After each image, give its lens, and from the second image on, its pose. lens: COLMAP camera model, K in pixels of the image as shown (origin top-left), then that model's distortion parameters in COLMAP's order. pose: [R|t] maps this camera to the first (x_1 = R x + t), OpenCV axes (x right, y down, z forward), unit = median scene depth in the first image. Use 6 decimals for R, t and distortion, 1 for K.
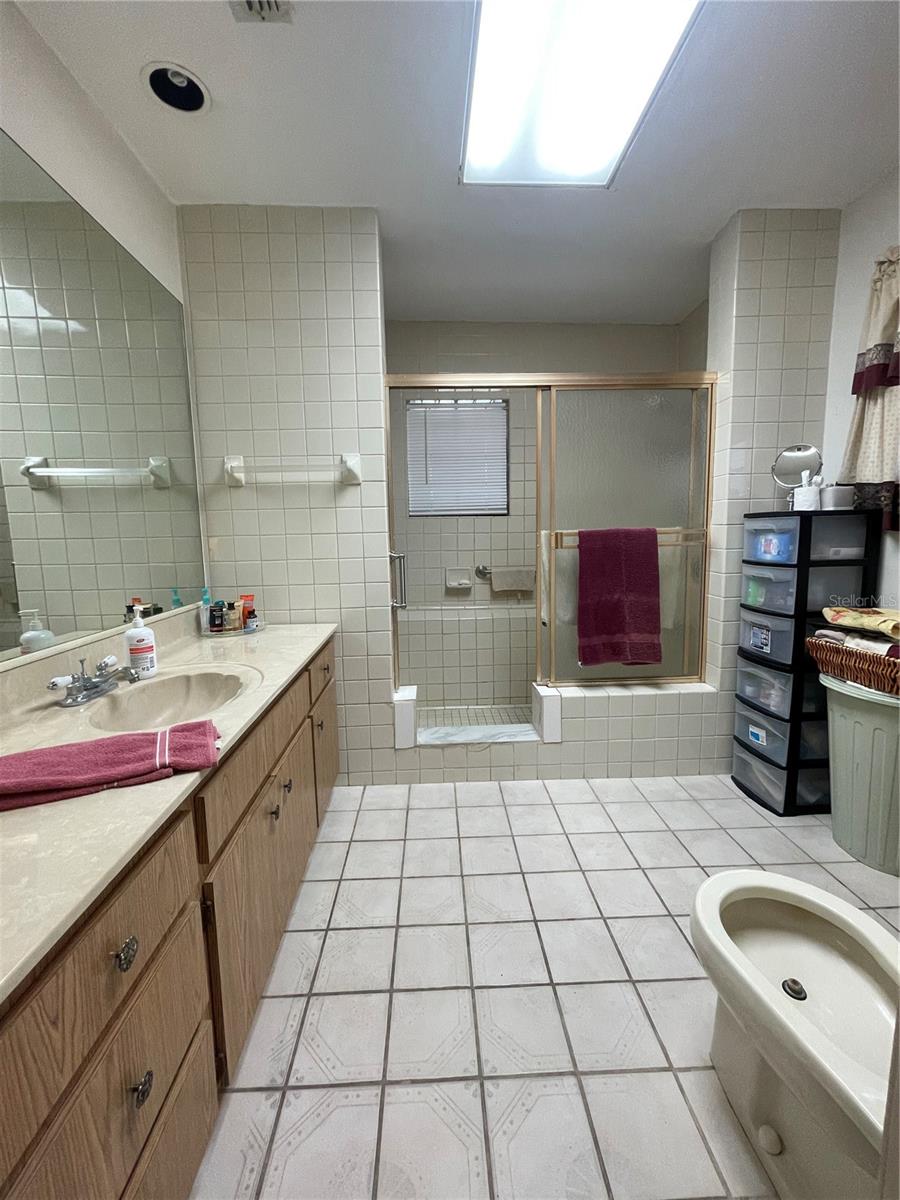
lens RADIAL K [[485.9, 0, 442.3], [0, 485.9, 593.6], [0, 0, 1]] dist [-0.004845, 0.001865]
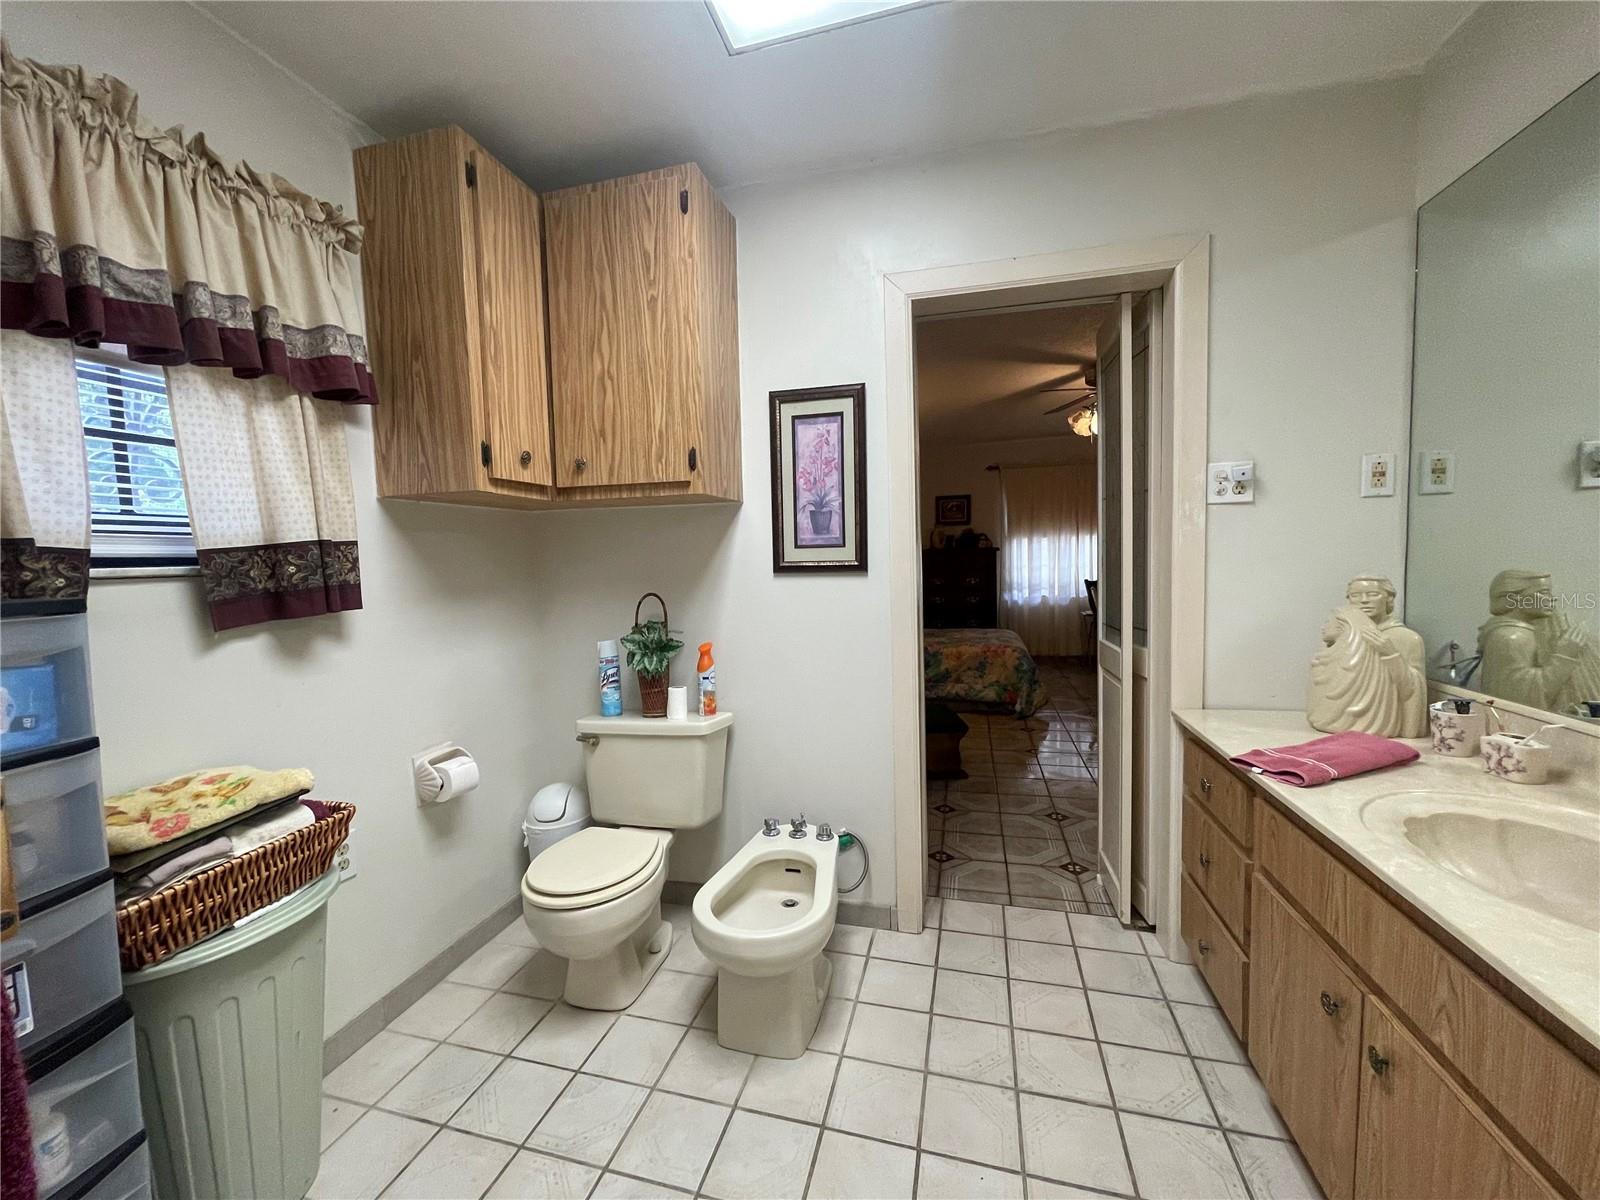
lens RADIAL K [[647.8, 0, 792.5], [0, 647.8, 604.5], [0, 0, 1]] dist [-0.004845, 0.001865]
pose [[-0.952289, 0.021010, 0.304473, 0.064764], [0.080009, 0.979922, 0.182625, -0.248100], [-0.294523, 0.198272, -0.934850, 1.520438]]
